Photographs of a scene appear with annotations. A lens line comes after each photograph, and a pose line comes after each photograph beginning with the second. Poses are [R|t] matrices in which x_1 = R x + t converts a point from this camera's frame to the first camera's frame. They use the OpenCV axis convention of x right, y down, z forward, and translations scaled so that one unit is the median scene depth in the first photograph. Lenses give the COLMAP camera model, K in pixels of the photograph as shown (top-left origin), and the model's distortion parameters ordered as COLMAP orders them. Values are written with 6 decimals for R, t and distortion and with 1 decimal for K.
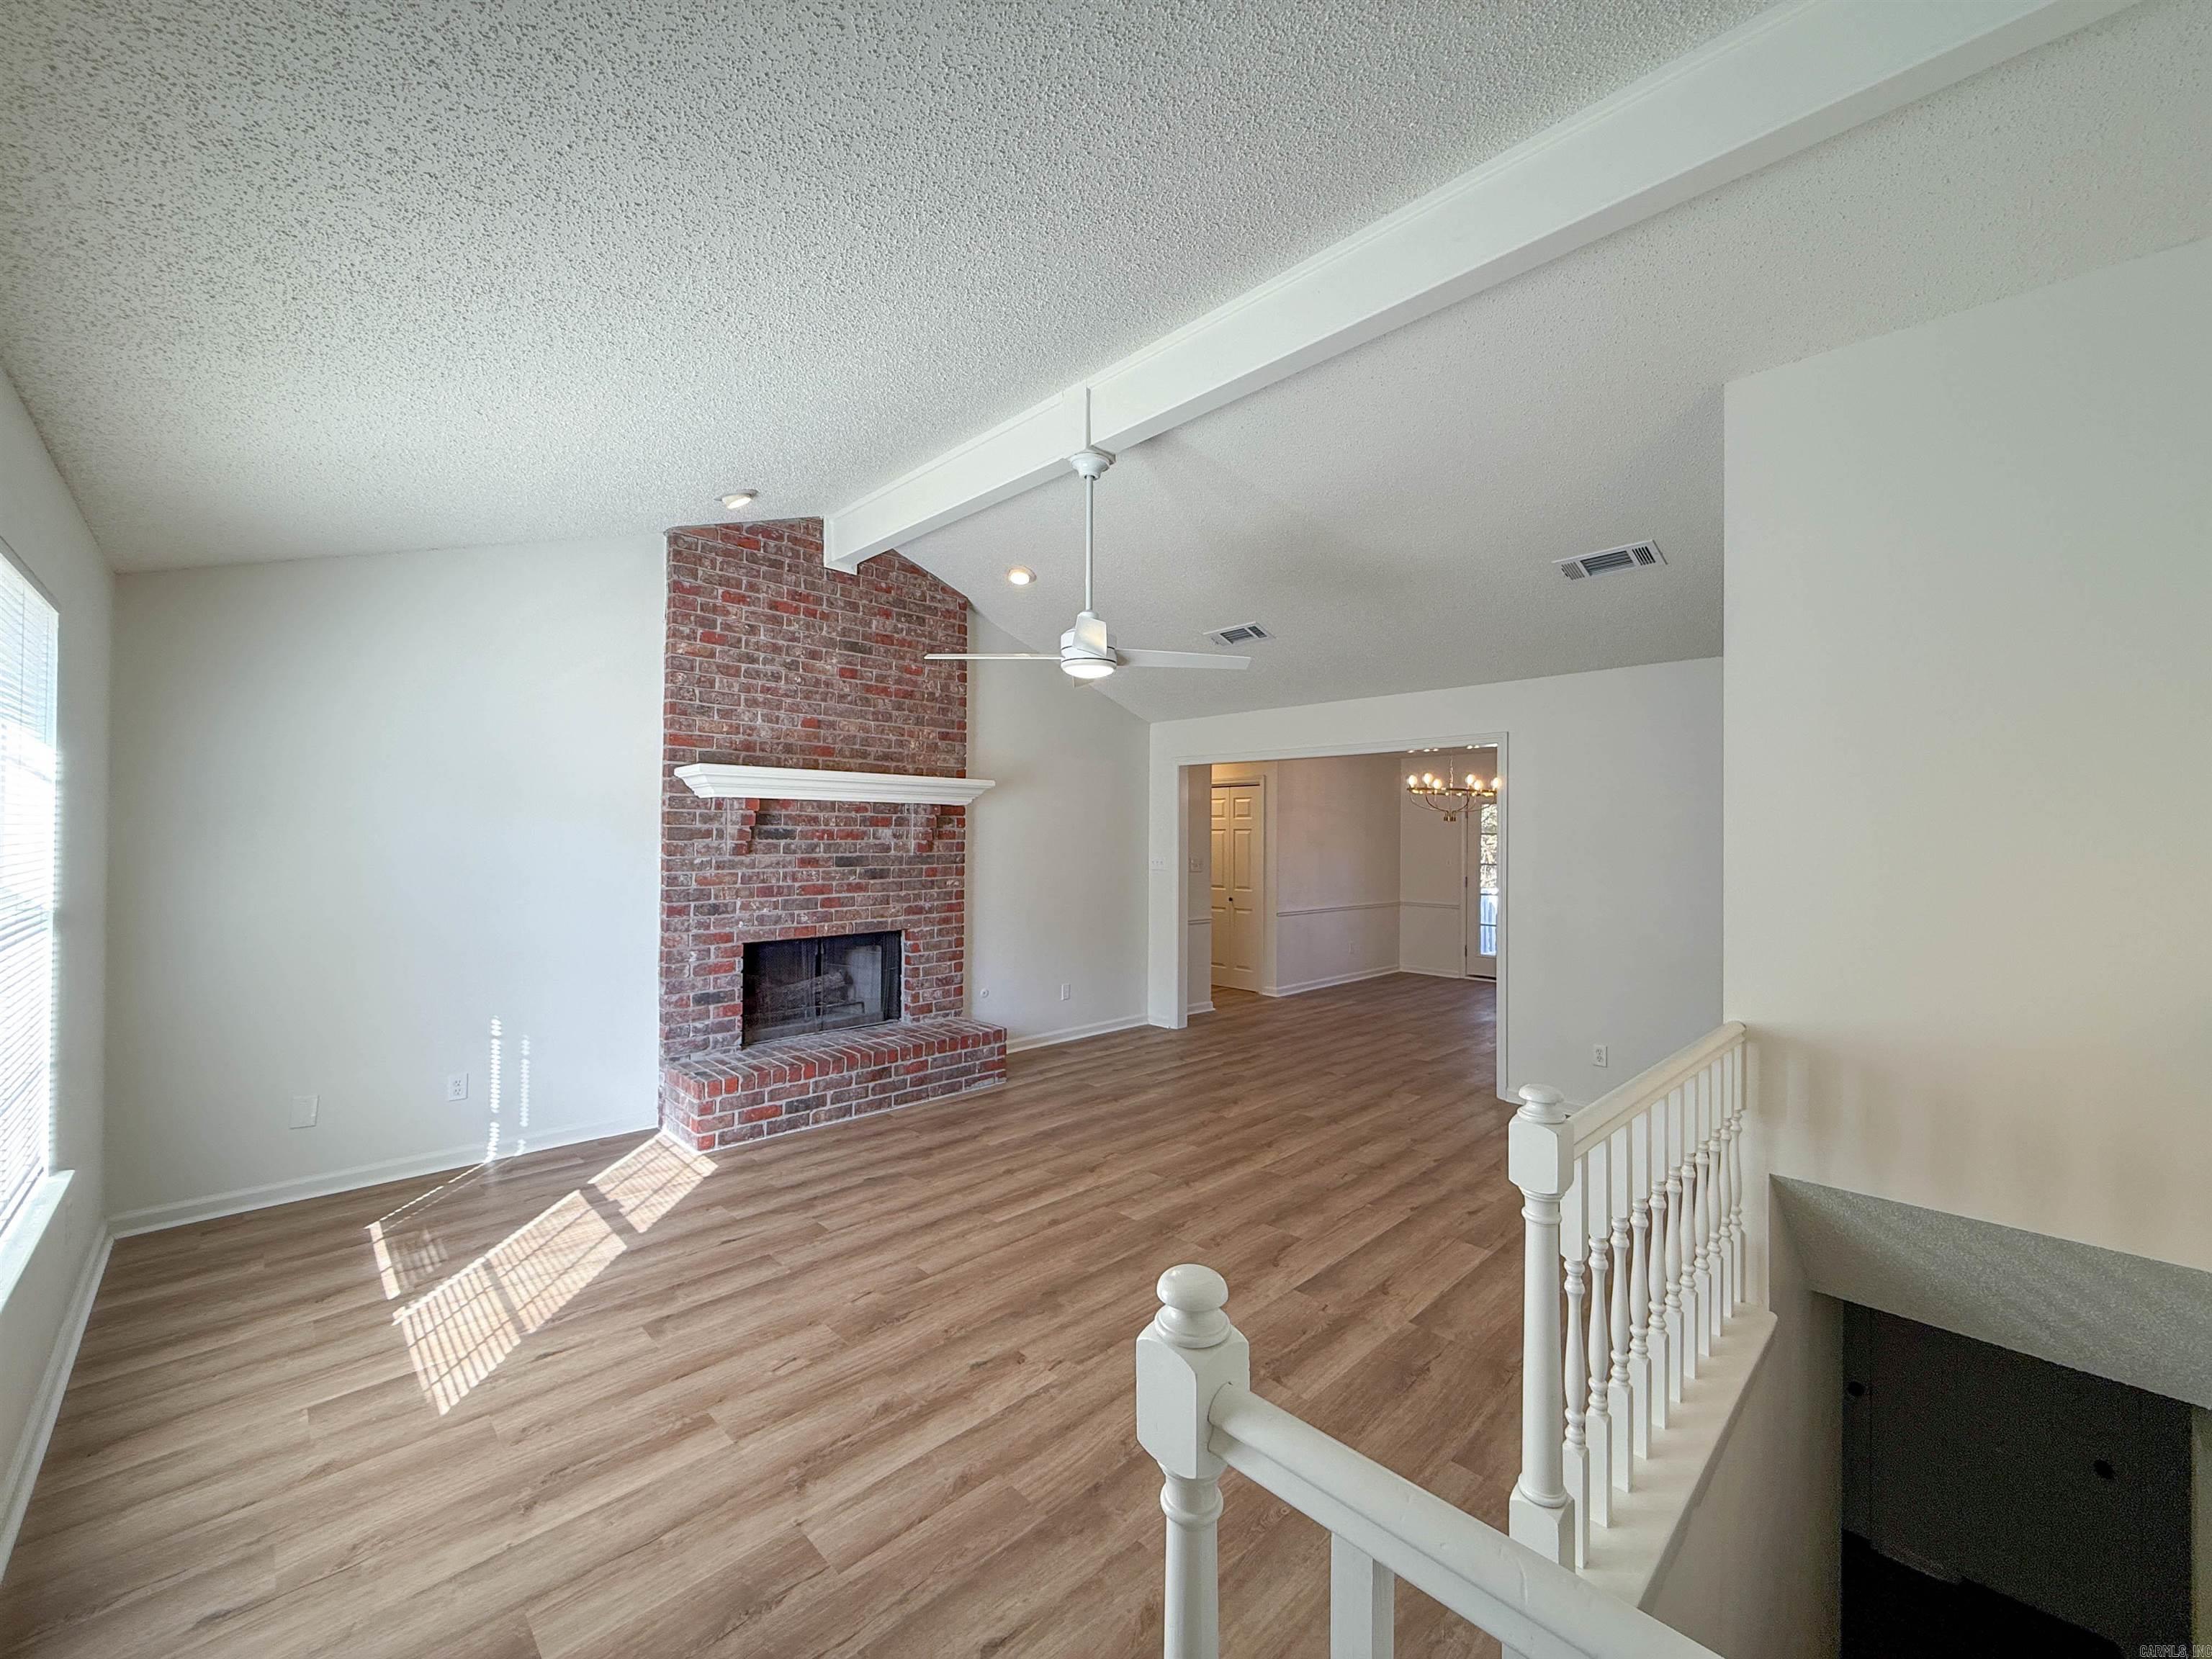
lens RADIAL K [[880.3, 0, 1102.1], [0, 880.3, 825.3], [0, 0, 1]] dist [-0.003268, 0.001069]
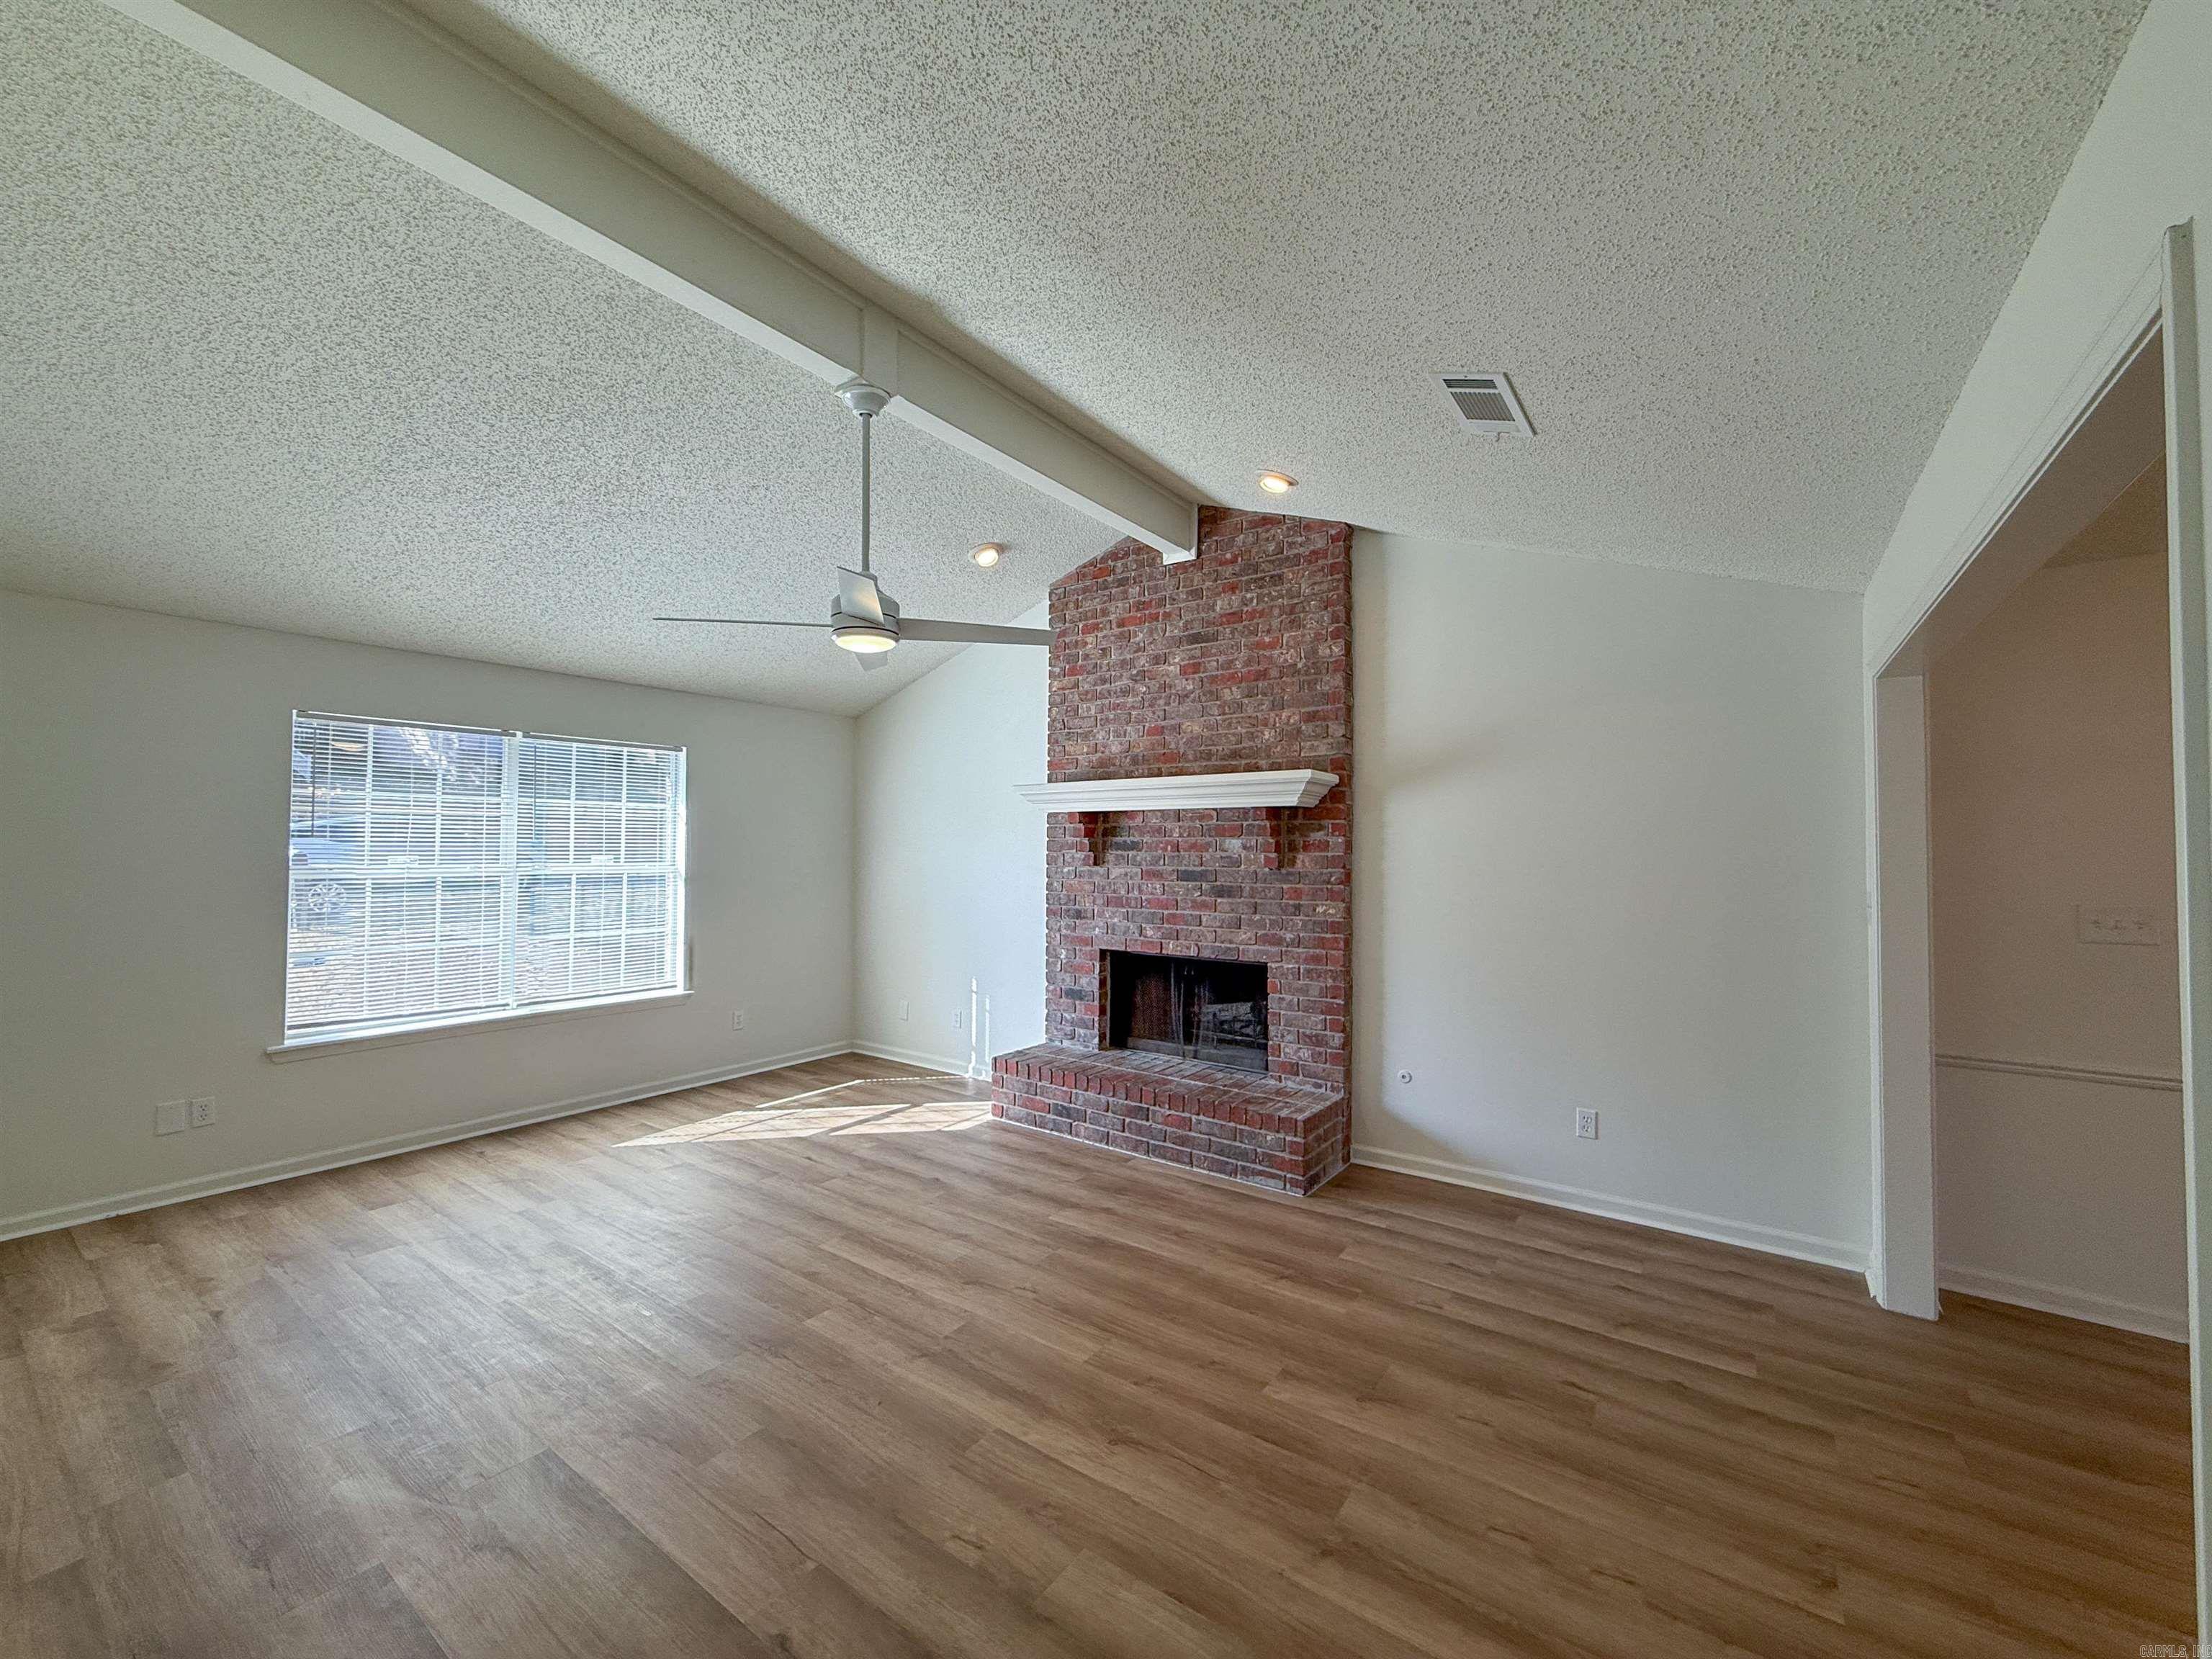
lens RADIAL K [[880.3, 0, 1100.5], [0, 880.3, 823.6], [0, 0, 1]] dist [-0.003268, 0.001069]
pose [[0.171235, -0.035337, -0.984596, 0.727588], [0.007085, 0.999375, -0.034635, 0.022521], [0.985205, -0.001045, 0.171379, 0.930527]]
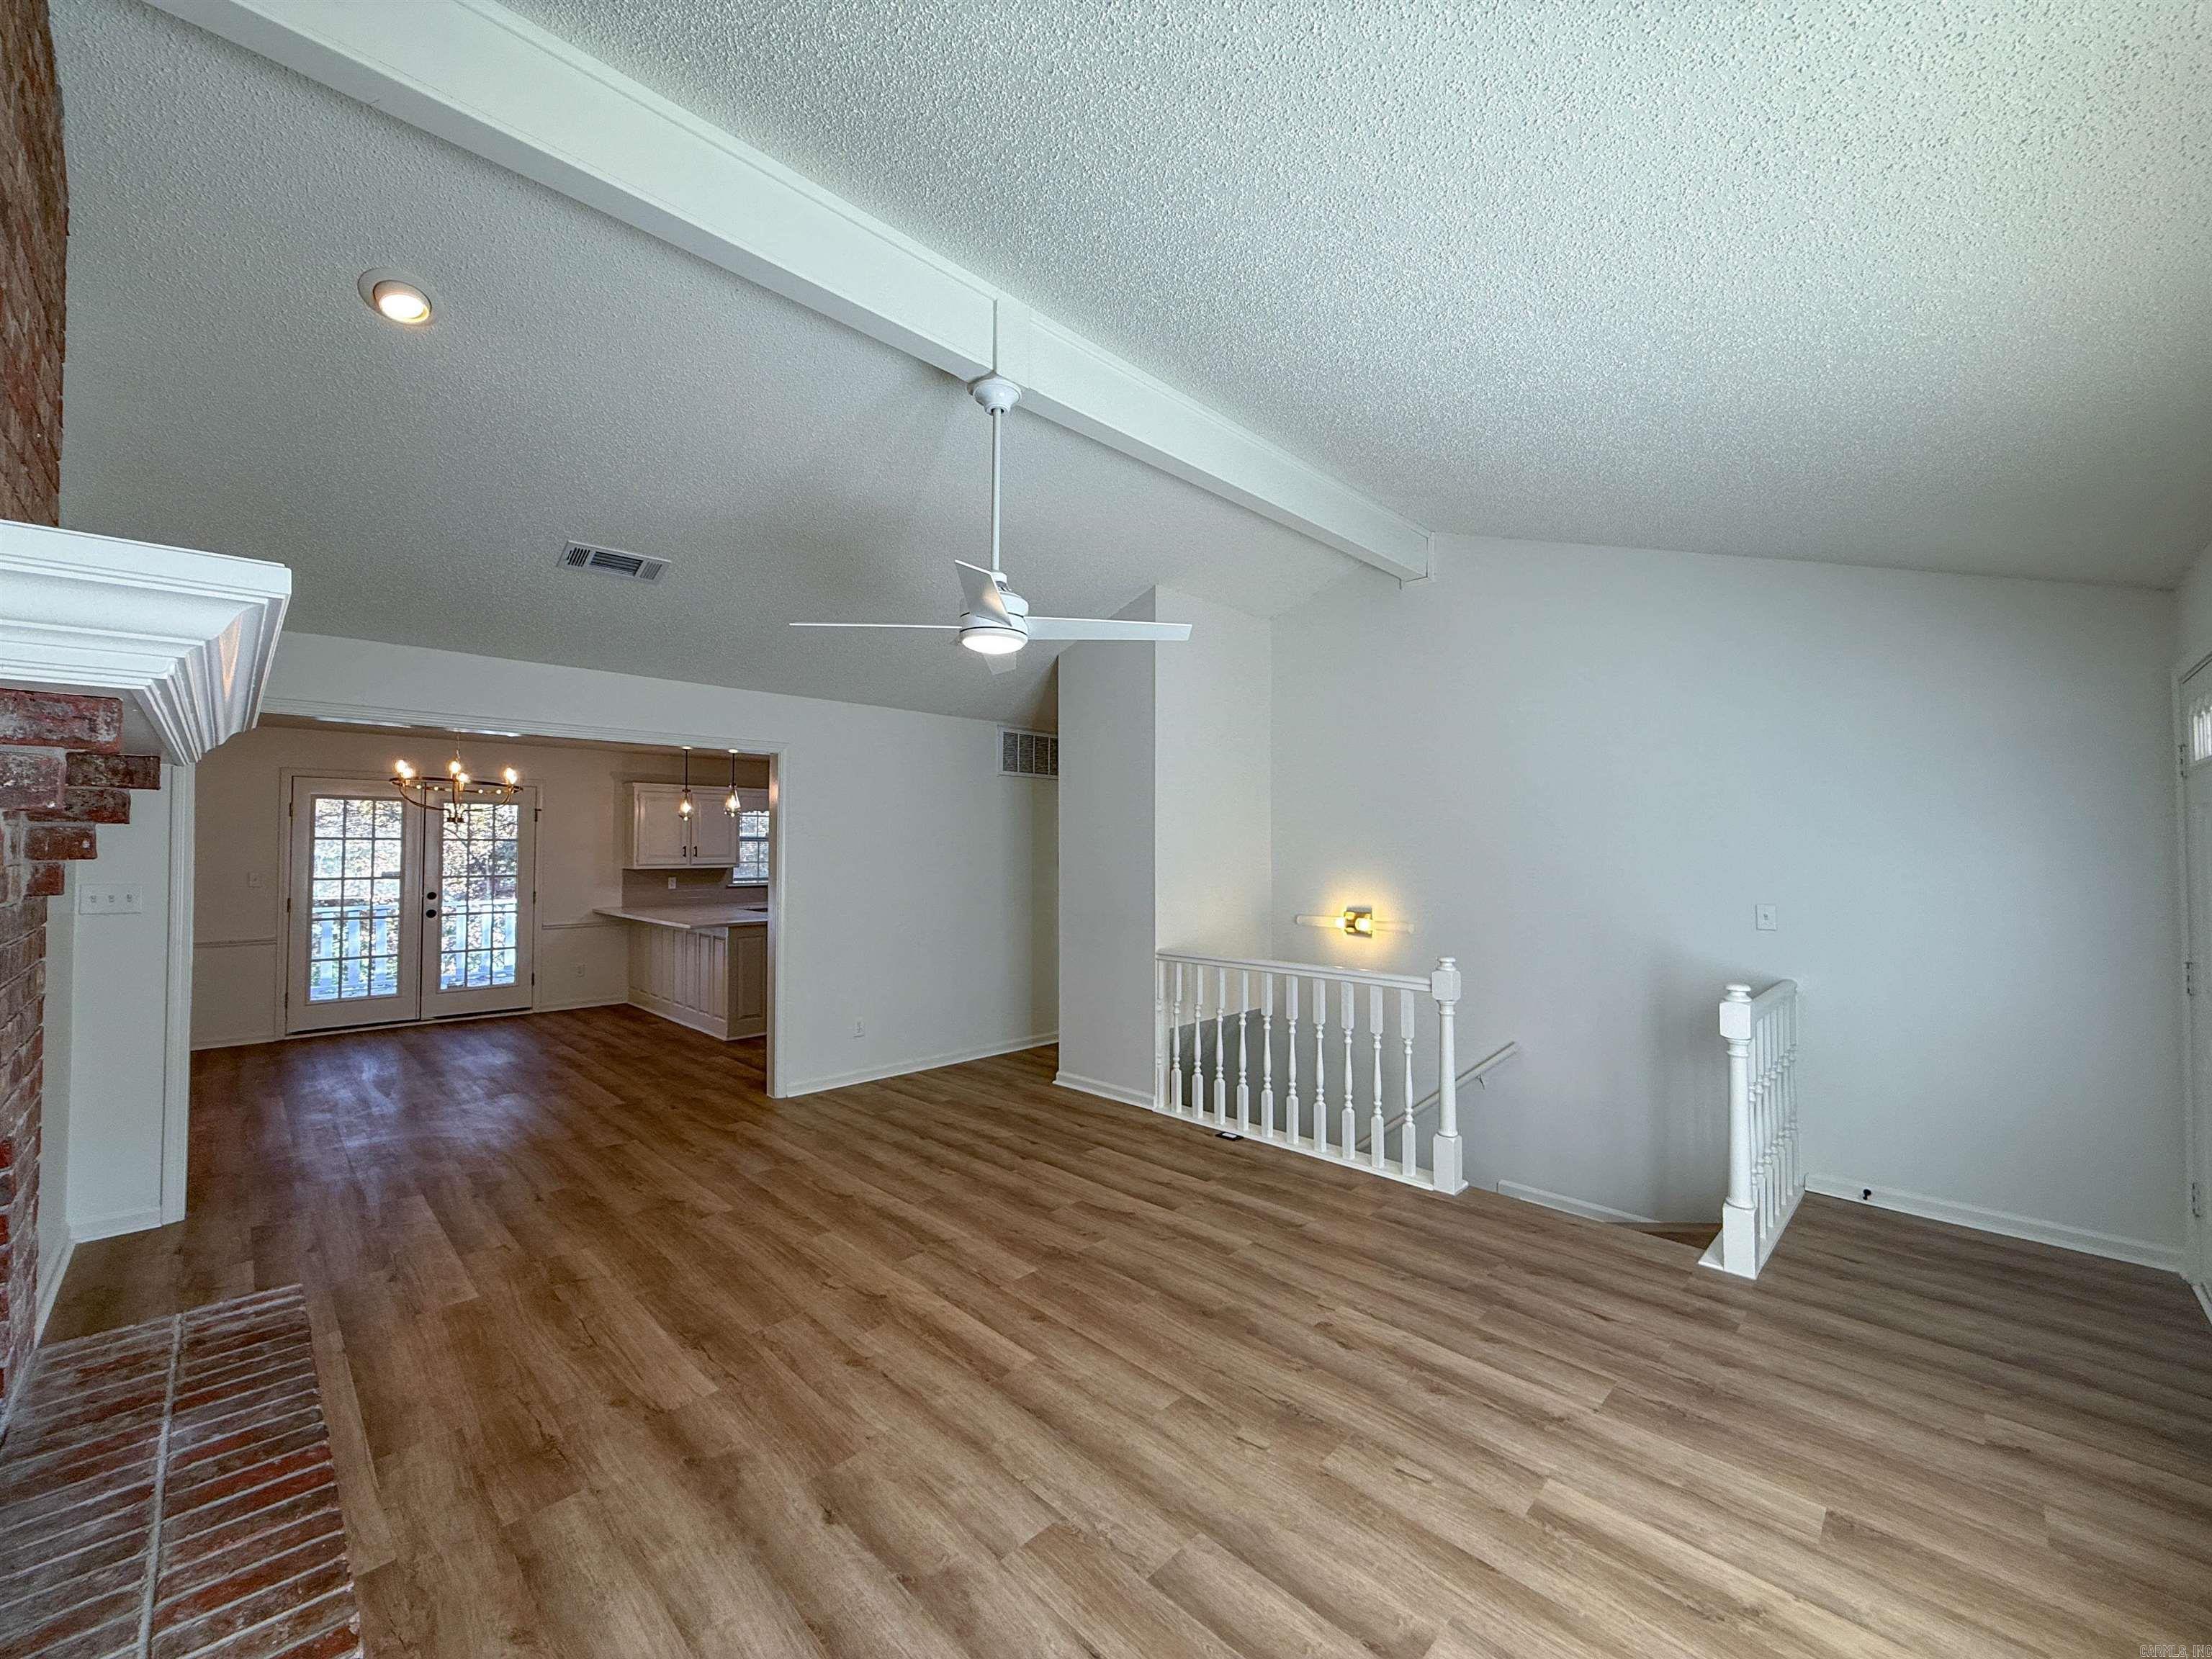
lens RADIAL K [[880.3, 0, 1101.5], [0, 880.3, 827.0], [0, 0, 1]] dist [-0.003268, 0.001069]
pose [[-0.010442, 0.014751, 0.999837, -0.719363], [-0.014108, 0.999789, -0.014897, 0.004974], [-0.999846, -0.014262, -0.010232, 0.783257]]
